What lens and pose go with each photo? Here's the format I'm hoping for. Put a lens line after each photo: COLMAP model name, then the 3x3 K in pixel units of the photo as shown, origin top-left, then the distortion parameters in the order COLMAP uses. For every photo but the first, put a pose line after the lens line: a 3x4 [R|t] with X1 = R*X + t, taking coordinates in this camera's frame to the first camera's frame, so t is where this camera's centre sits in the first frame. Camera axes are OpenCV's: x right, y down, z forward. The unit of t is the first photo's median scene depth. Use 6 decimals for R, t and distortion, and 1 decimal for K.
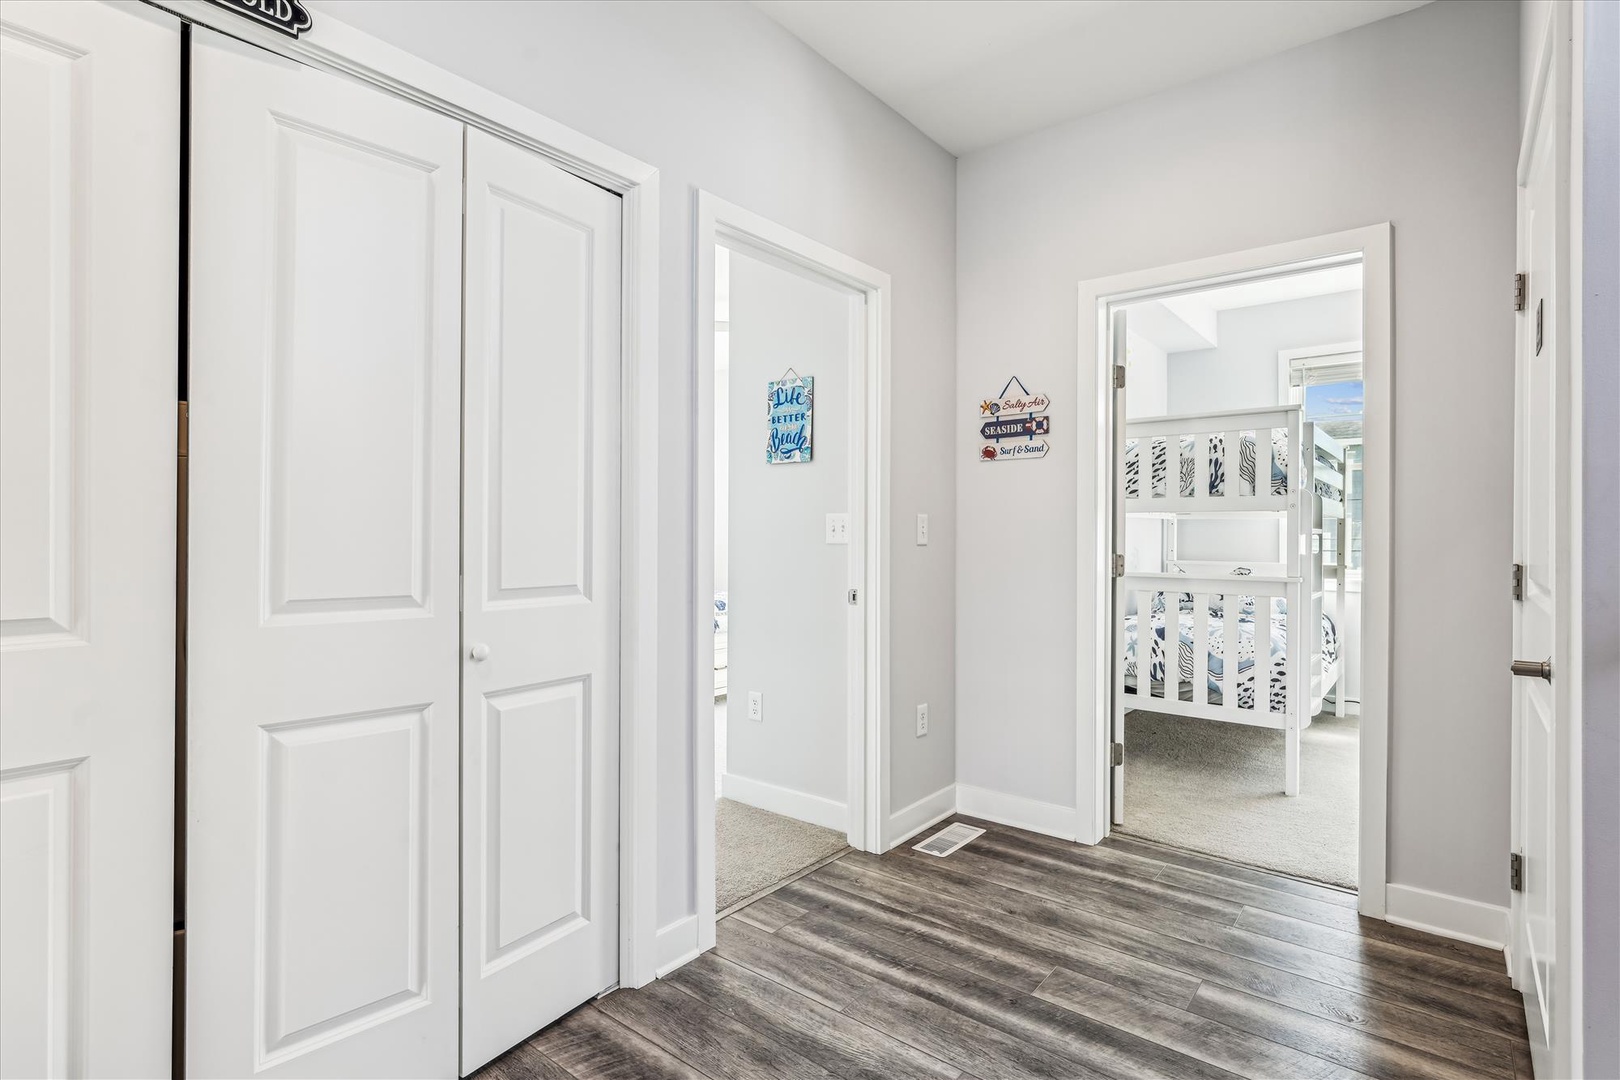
lens RADIAL K [[794.7, 0, 811.8], [0, 794.7, 522.9], [0, 0, 1]] dist [0.002478, 0.000599]
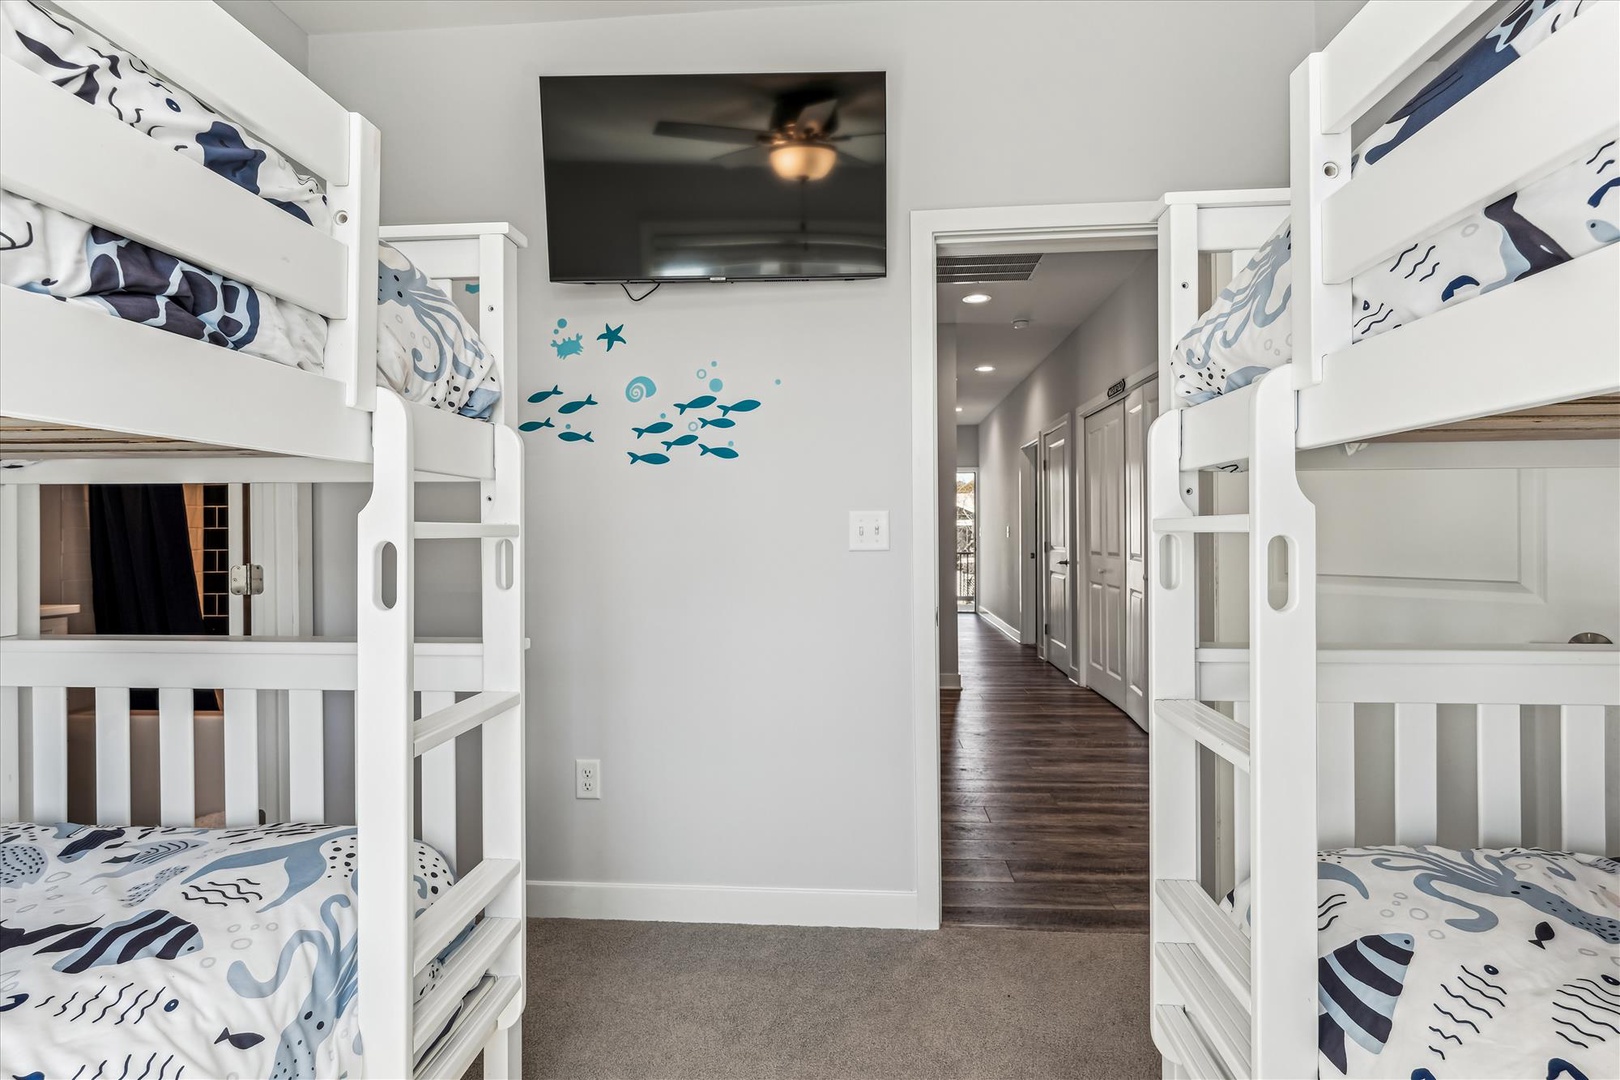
lens RADIAL K [[783.3, 0, 815.3], [0, 783.3, 528.0], [0, 0, 1]] dist [-0.003461, 0.000519]
pose [[-0.817650, -0.000761, -0.575715, 1.529573], [0.006199, 0.999930, -0.010127, 0.015220], [0.575682, -0.011849, -0.817588, 1.909995]]
